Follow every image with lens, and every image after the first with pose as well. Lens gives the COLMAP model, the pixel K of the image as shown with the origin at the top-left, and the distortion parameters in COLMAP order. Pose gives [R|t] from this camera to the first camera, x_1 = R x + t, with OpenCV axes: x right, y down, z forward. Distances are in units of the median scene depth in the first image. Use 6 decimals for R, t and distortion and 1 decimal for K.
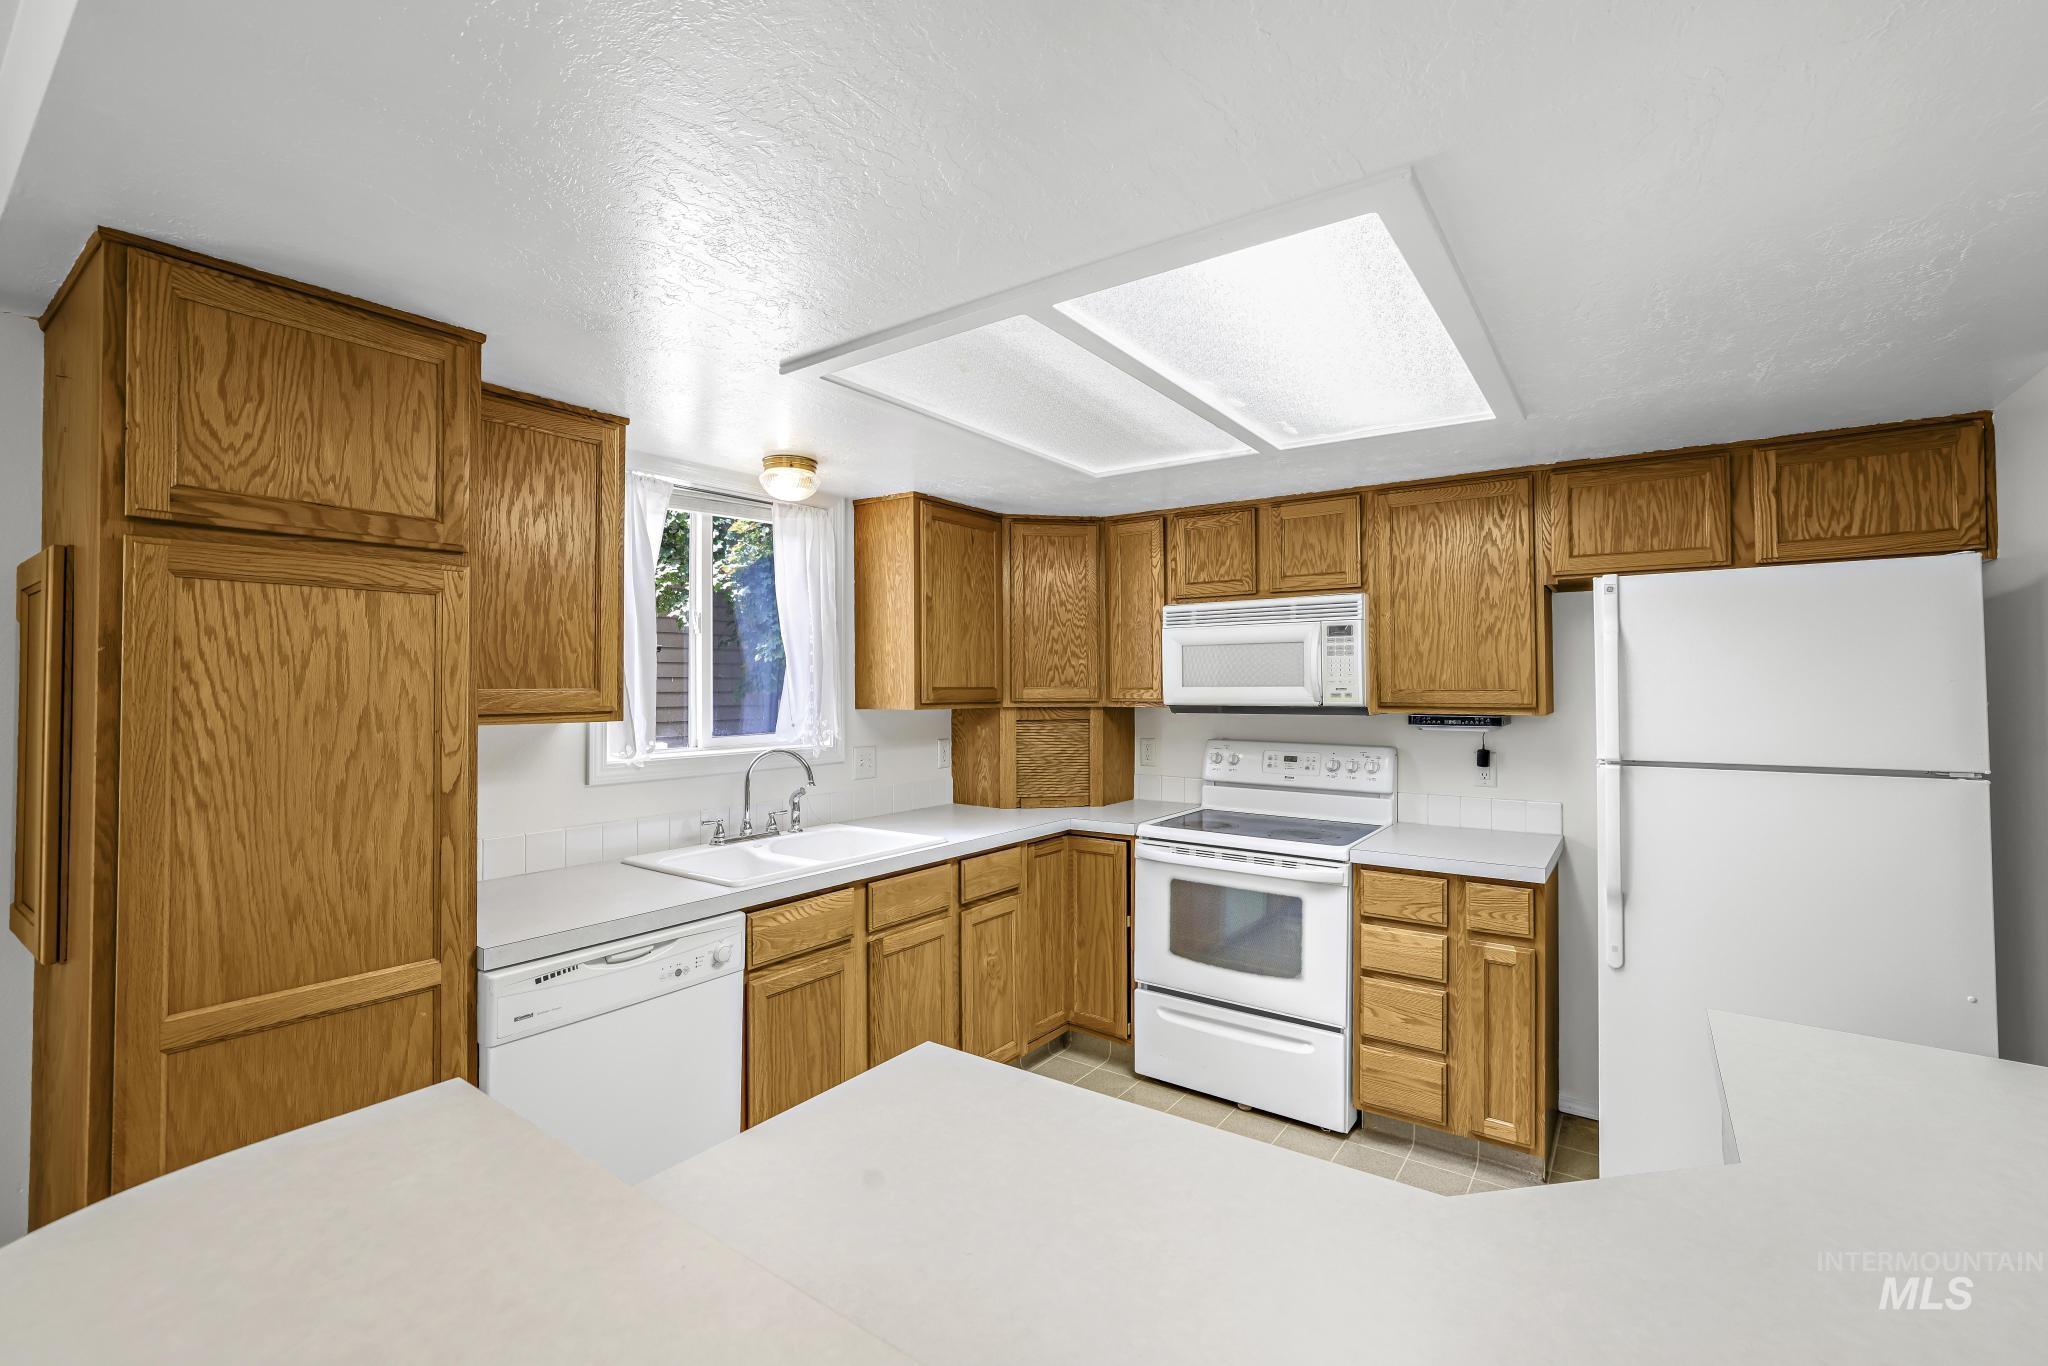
lens RADIAL K [[934.6, 0, 1056.9], [0, 934.6, 674.8], [0, 0, 1]] dist [-0.031943, 0.013444]
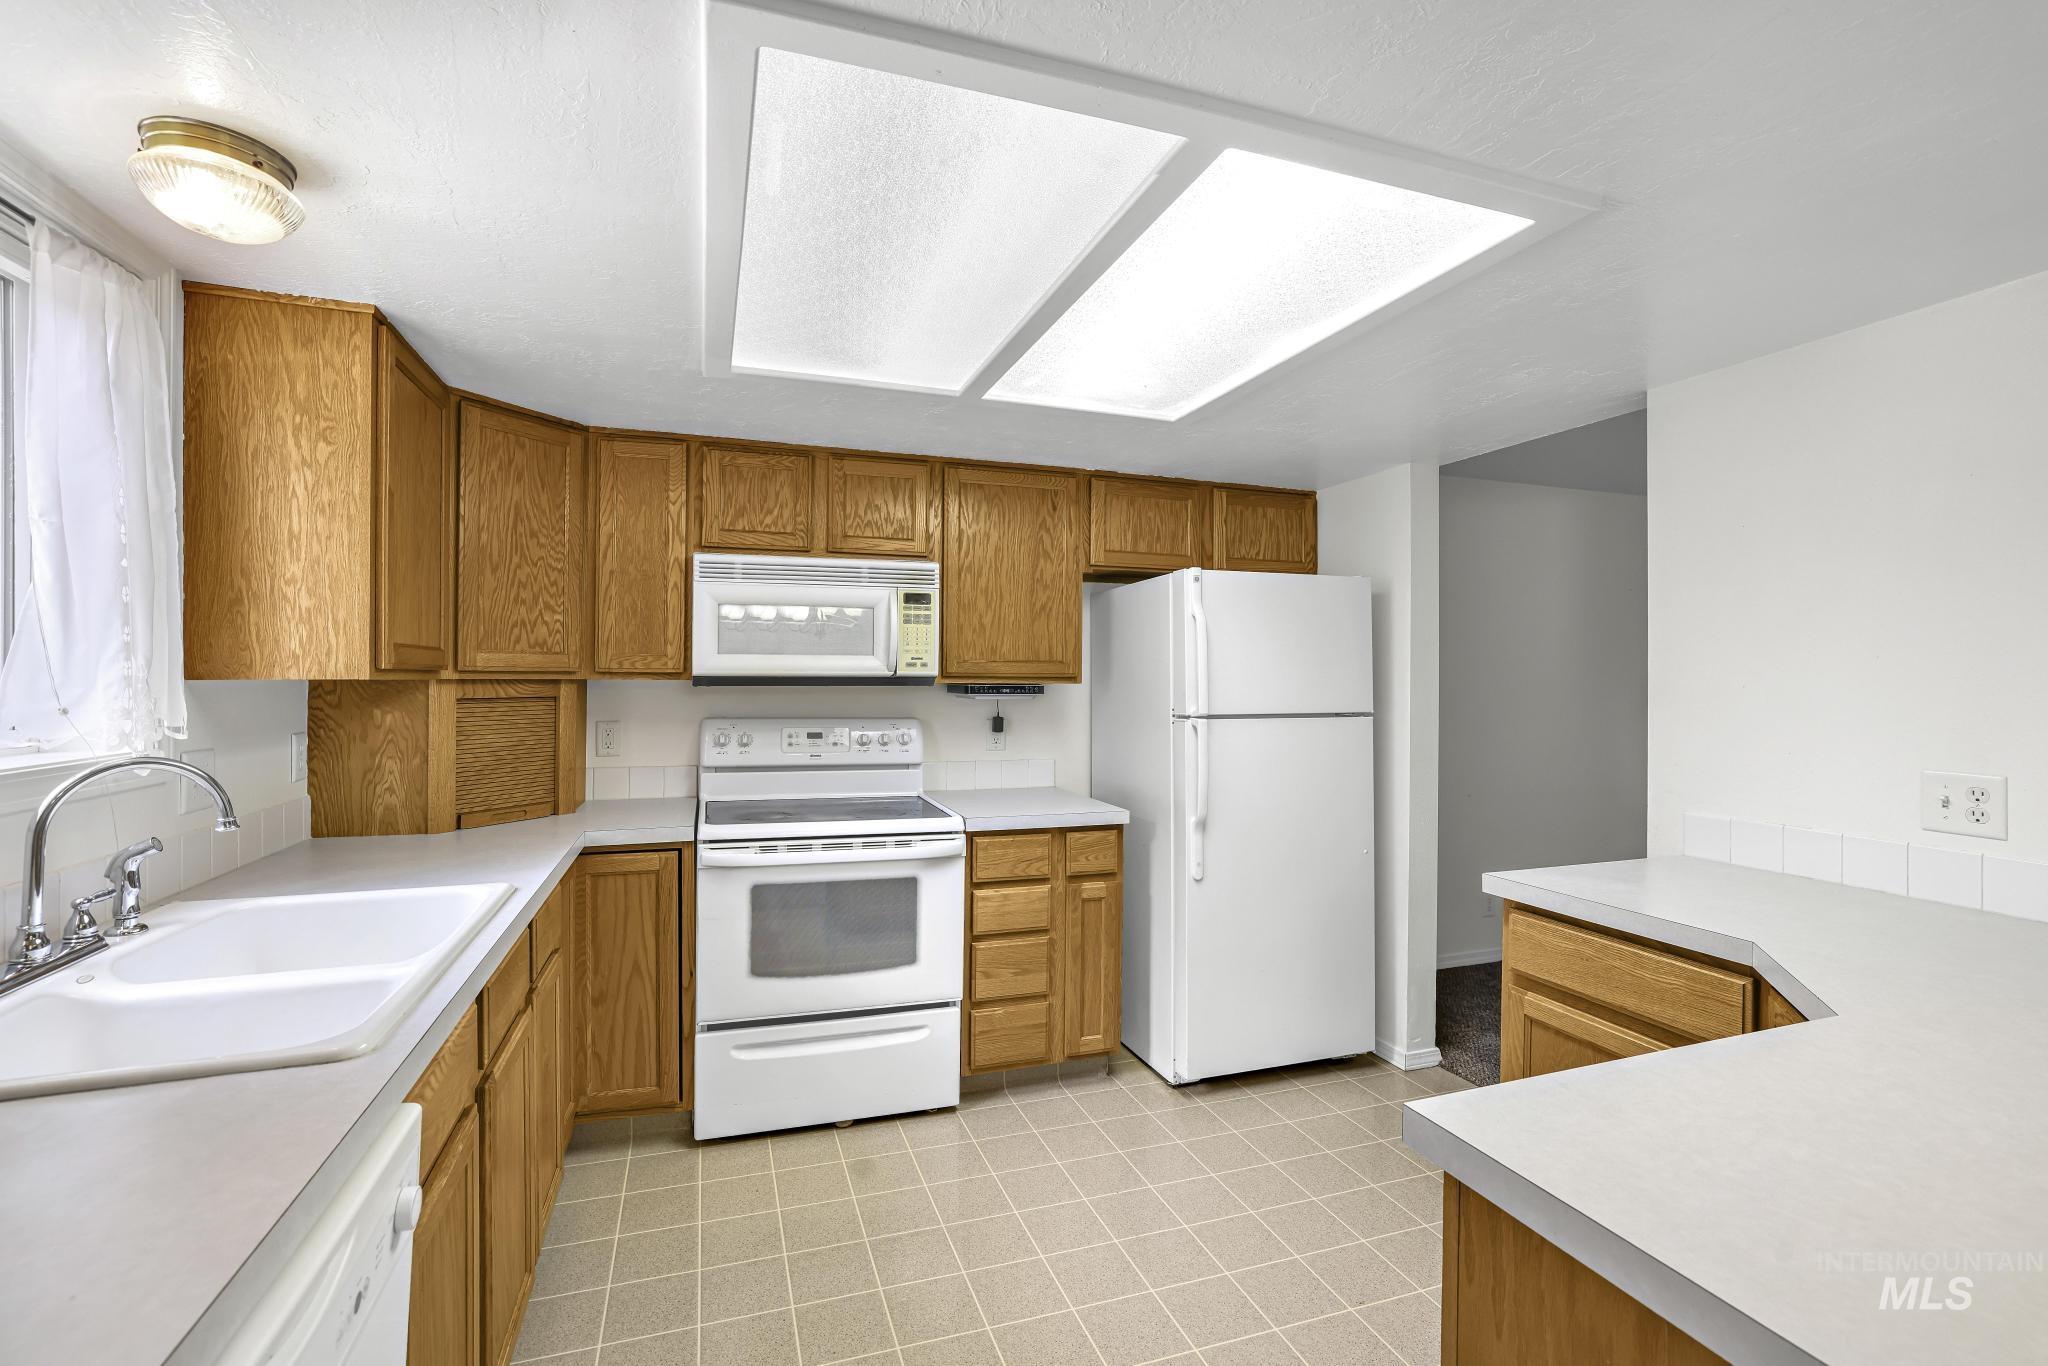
lens RADIAL K [[864.5, 0, 1034.5], [0, 864.5, 673.0], [0, 0, 1]] dist [-0.023184, 0.002268]
pose [[0.582160, 0.008179, 0.813033, -0.378374], [-0.015776, 0.999875, 0.001238, 0.028659], [-0.812921, -0.013547, 0.582216, 0.388153]]
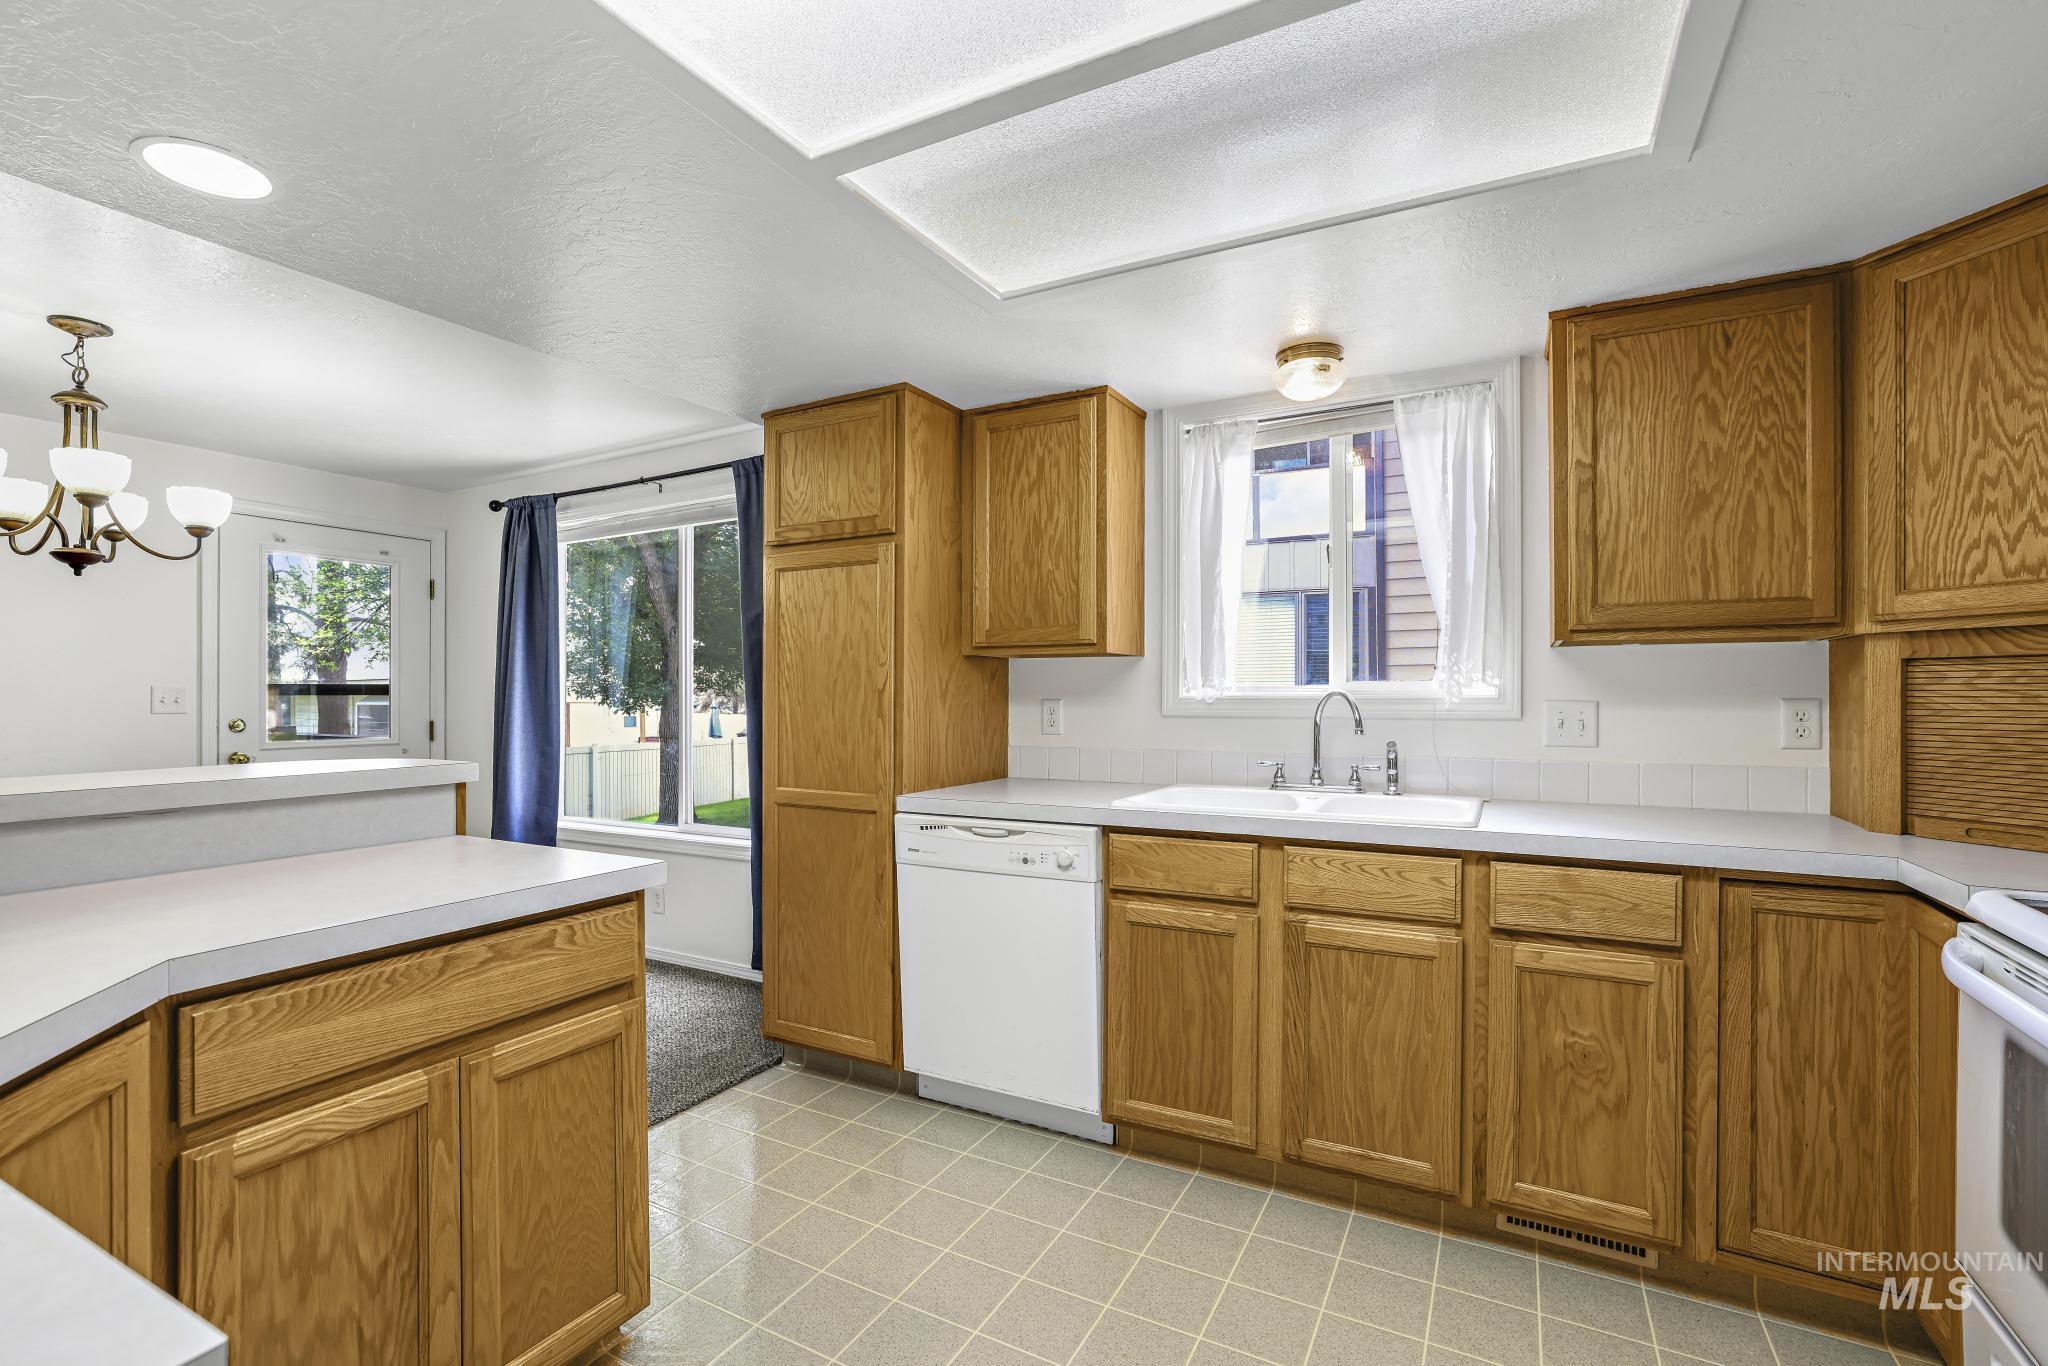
lens RADIAL K [[934.6, 0, 930.6], [0, 934.6, 695.3], [0, 0, 1]] dist [-0.031943, 0.013444]
pose [[0.052789, 0.002813, -0.998602, 0.525525], [0.011043, 0.999933, 0.003400, 0.076181], [0.998545, -0.011207, 0.052755, 0.574177]]
